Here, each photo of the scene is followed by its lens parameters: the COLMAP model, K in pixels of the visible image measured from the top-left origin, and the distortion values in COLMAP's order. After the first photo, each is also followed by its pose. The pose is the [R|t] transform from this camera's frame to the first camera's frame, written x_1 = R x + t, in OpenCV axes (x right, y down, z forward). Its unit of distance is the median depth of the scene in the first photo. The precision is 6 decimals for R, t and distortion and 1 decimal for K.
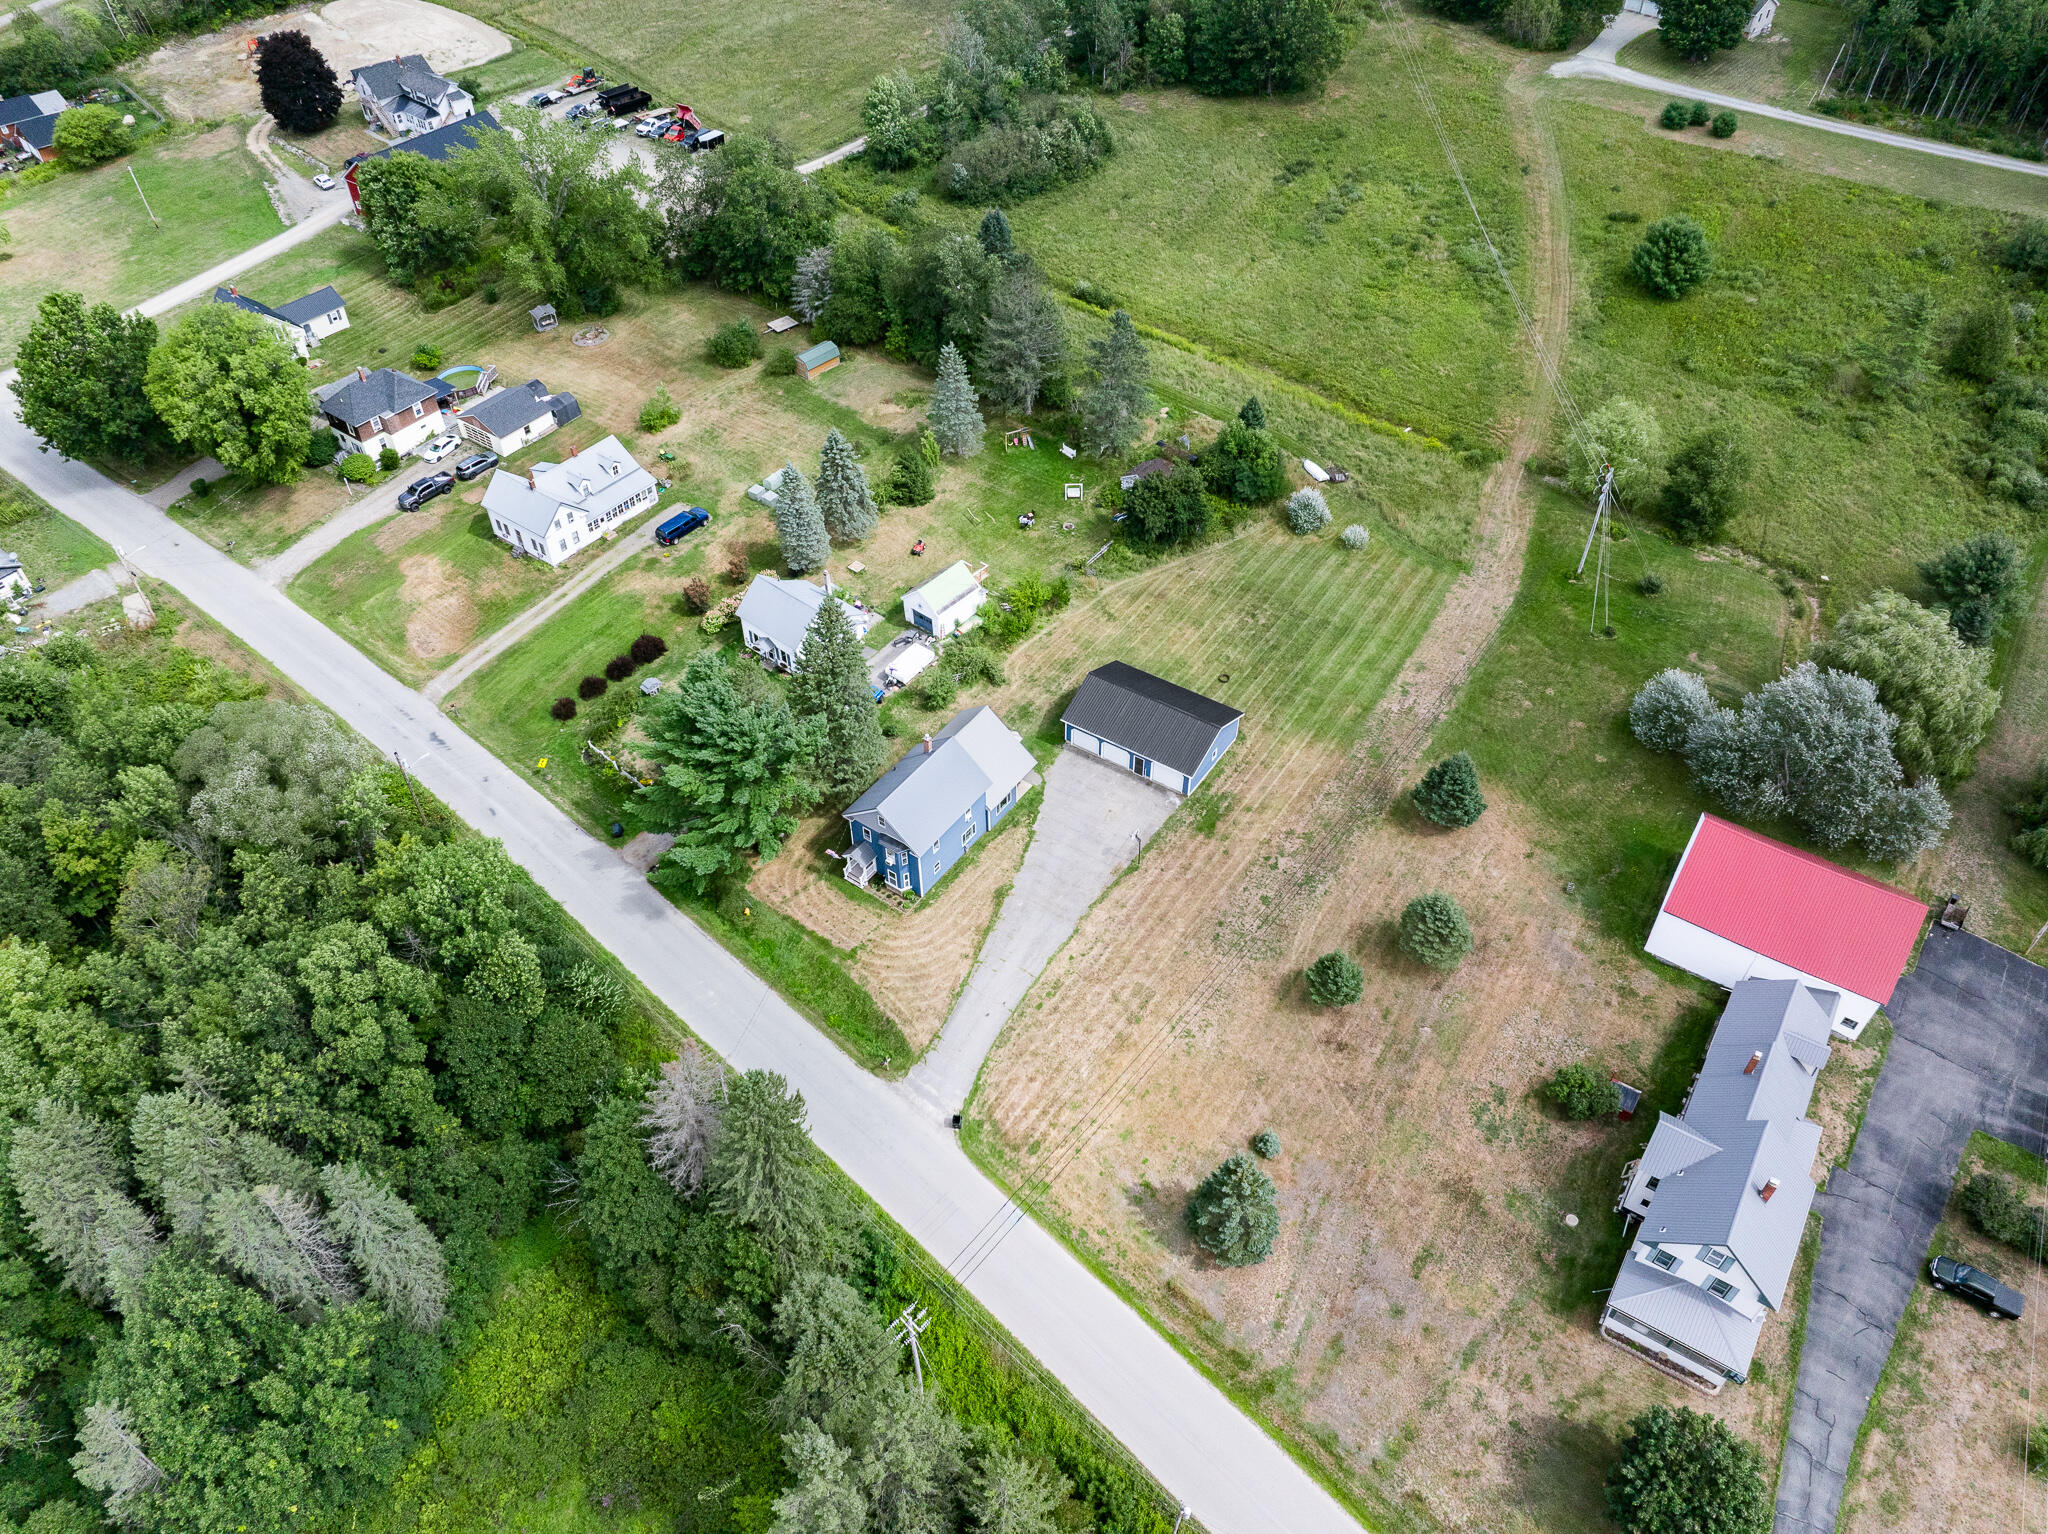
lens RADIAL K [[1447.9, 0, 1028.2], [0, 1447.9, 752.7], [0, 0, 1]] dist [-0.047864, 0.017295]
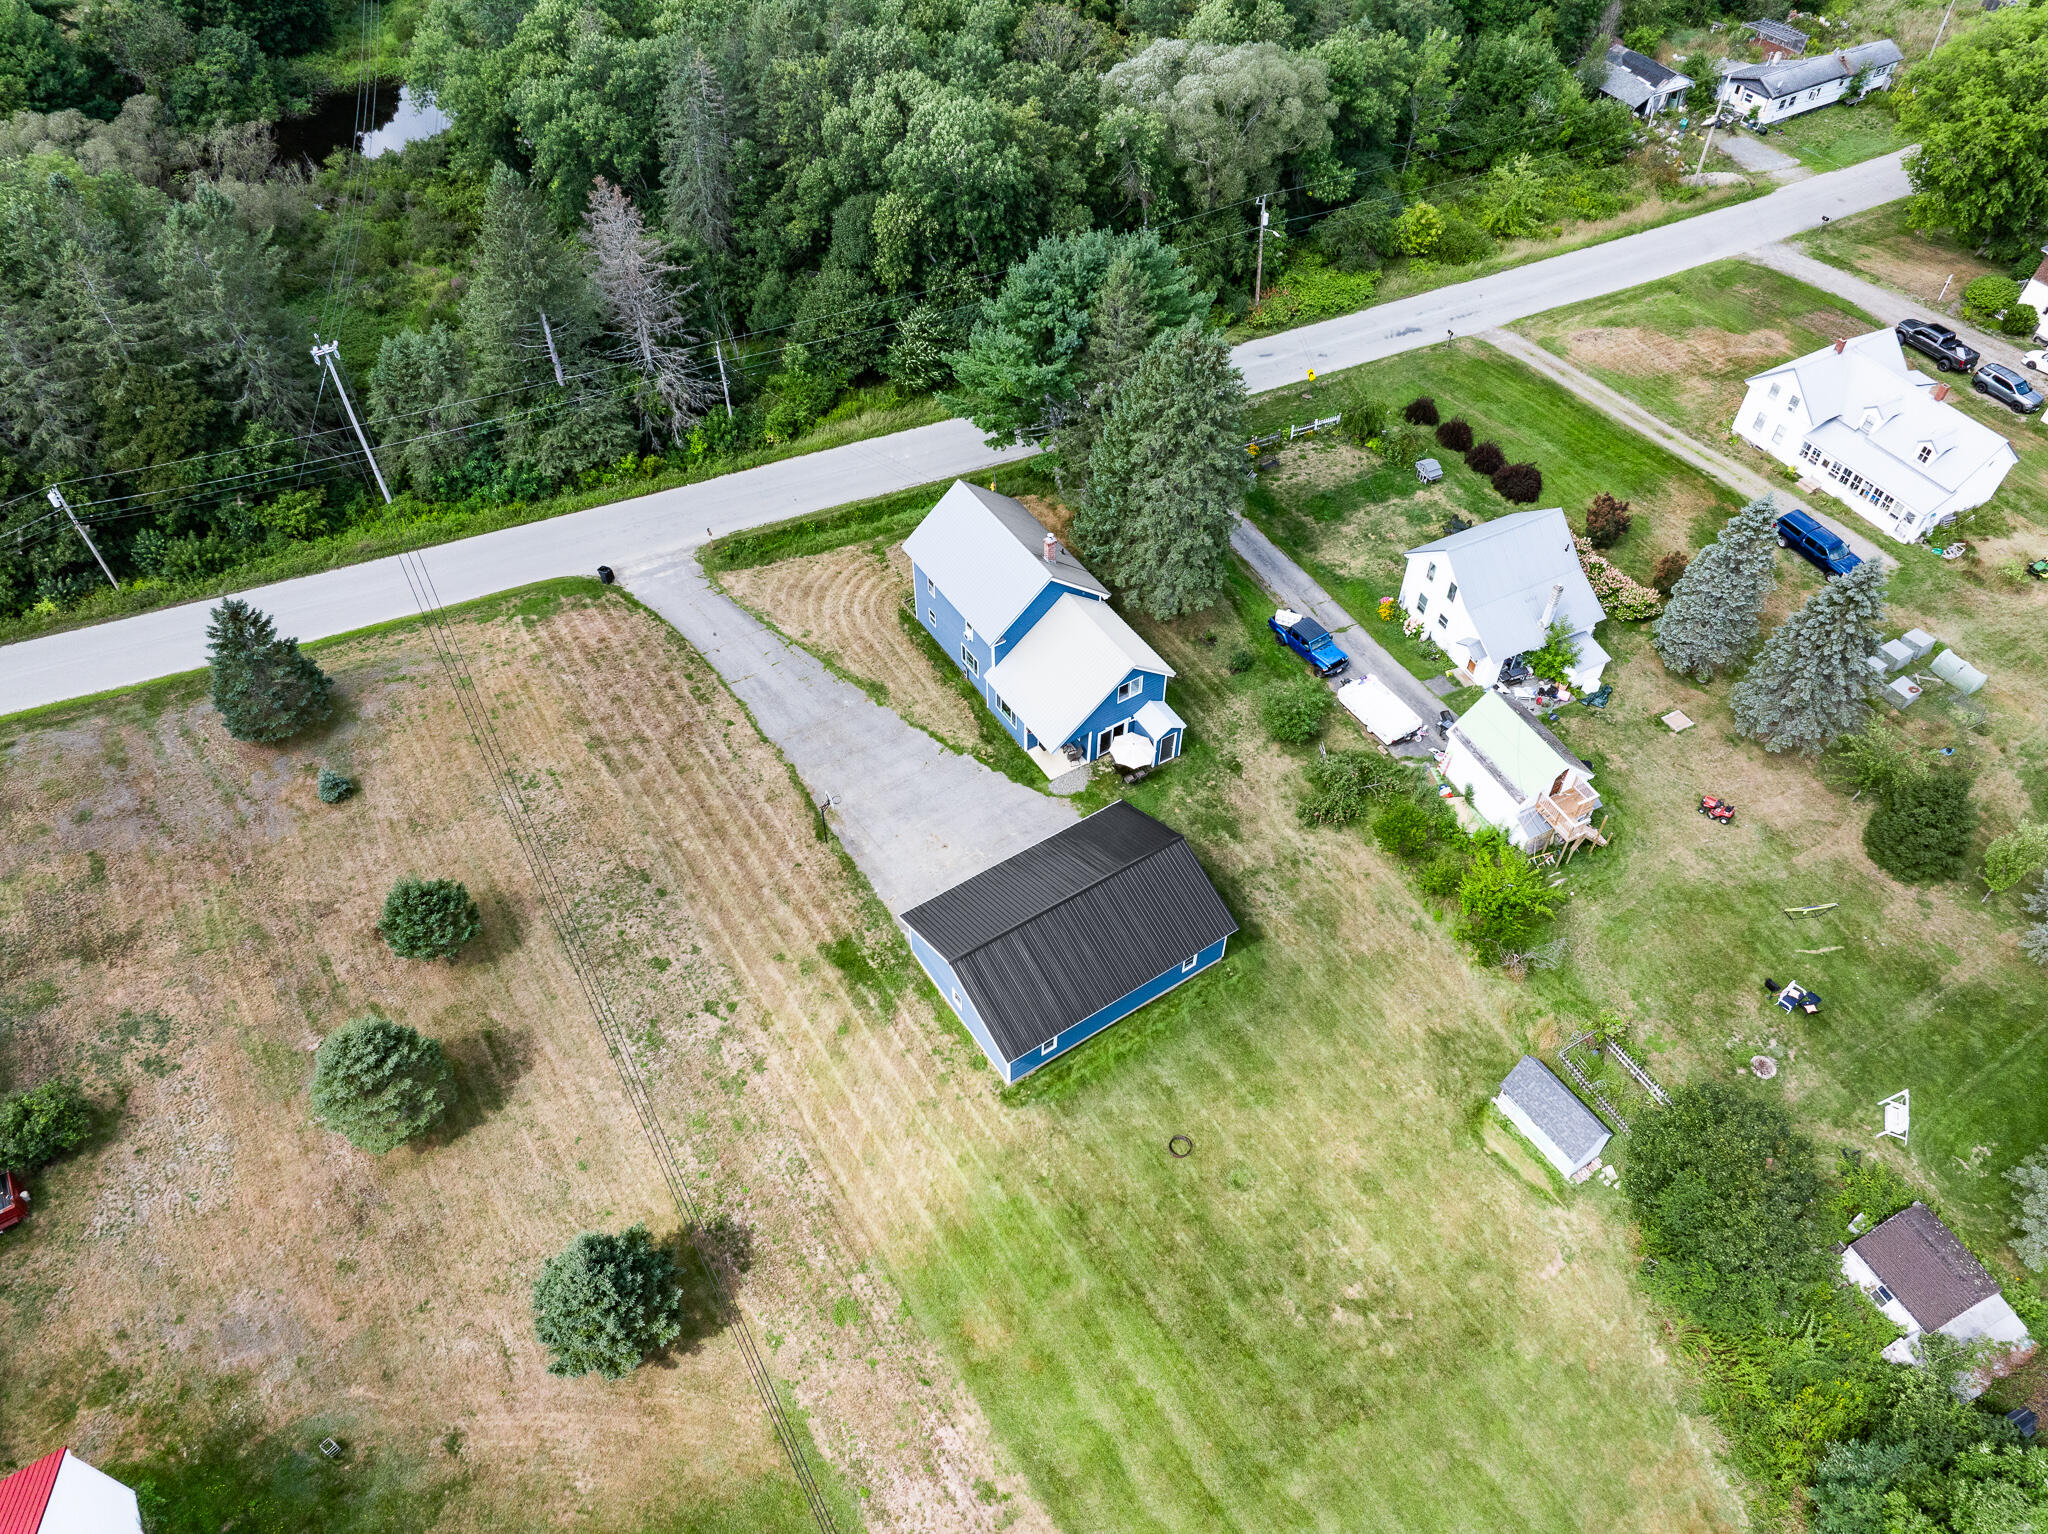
lens RADIAL K [[1447.9, 0, 1026.0], [0, 1447.9, 749.2], [0, 0, 1]] dist [-0.047864, 0.017295]
pose [[-0.390564, 0.685884, -0.614022, 0.329610], [-0.641276, 0.275835, 0.716017, -0.364285], [0.660473, 0.673408, 0.332110, 0.662470]]
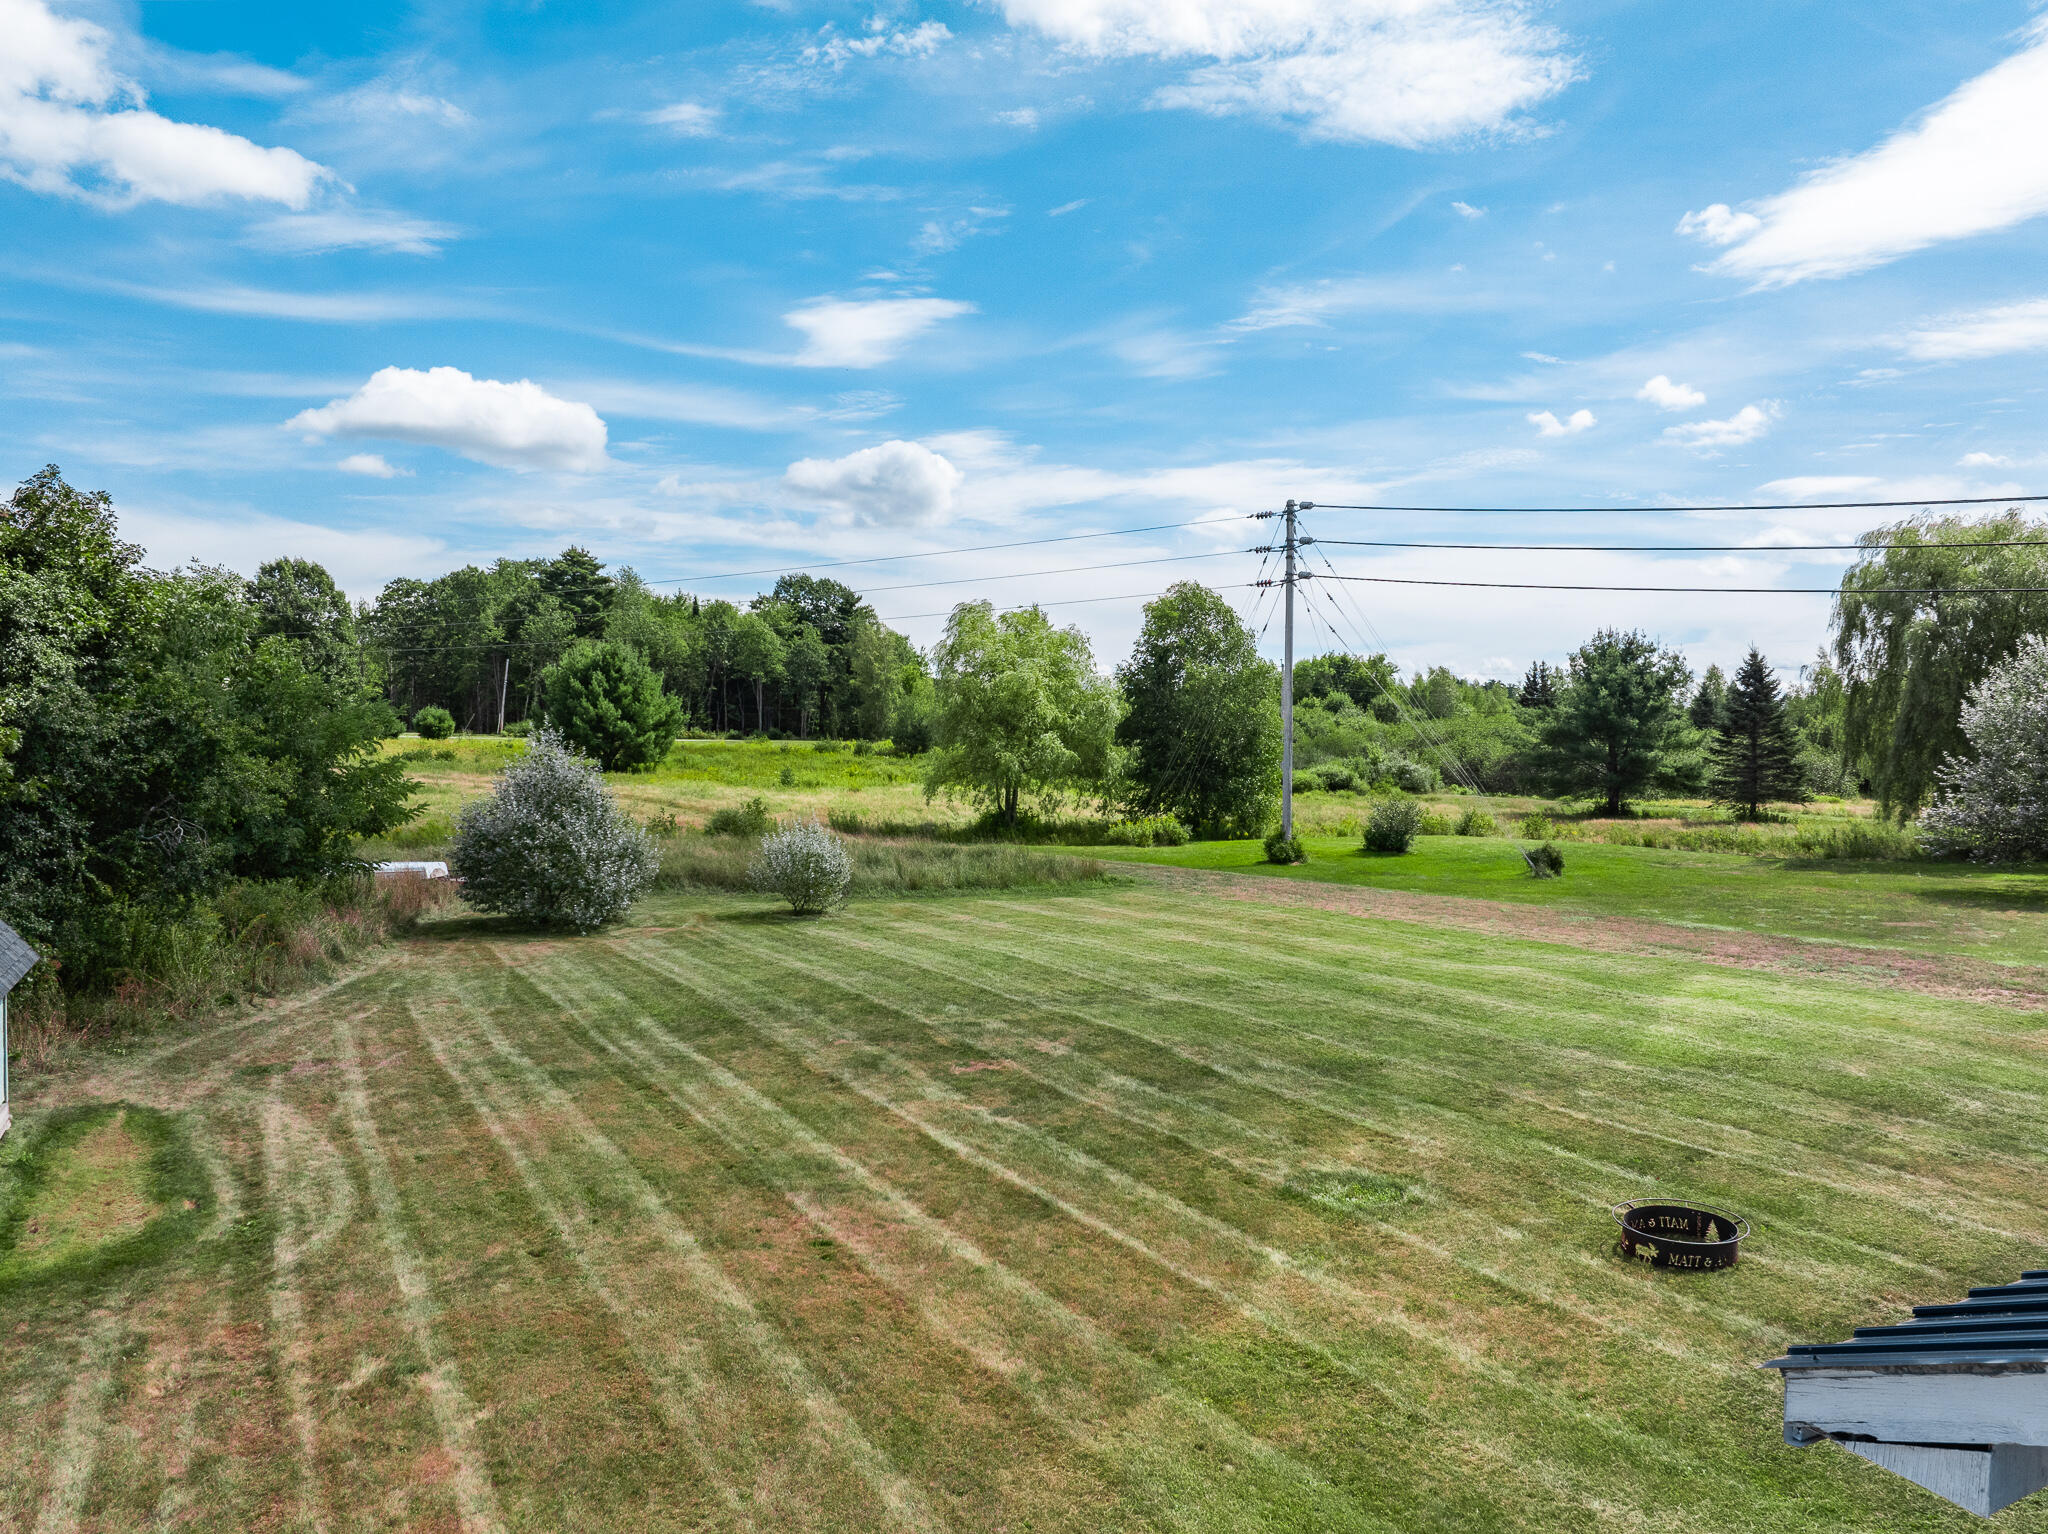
lens RADIAL K [[1447.9, 0, 1031.1], [0, 1447.9, 760.9], [0, 0, 1]] dist [-0.047864, 0.017295]
pose [[0.463484, -0.007041, 0.886077, 0.032912], [0.612492, 0.725170, -0.314616, -0.068018], [-0.640341, 0.688534, 0.340417, 0.899894]]
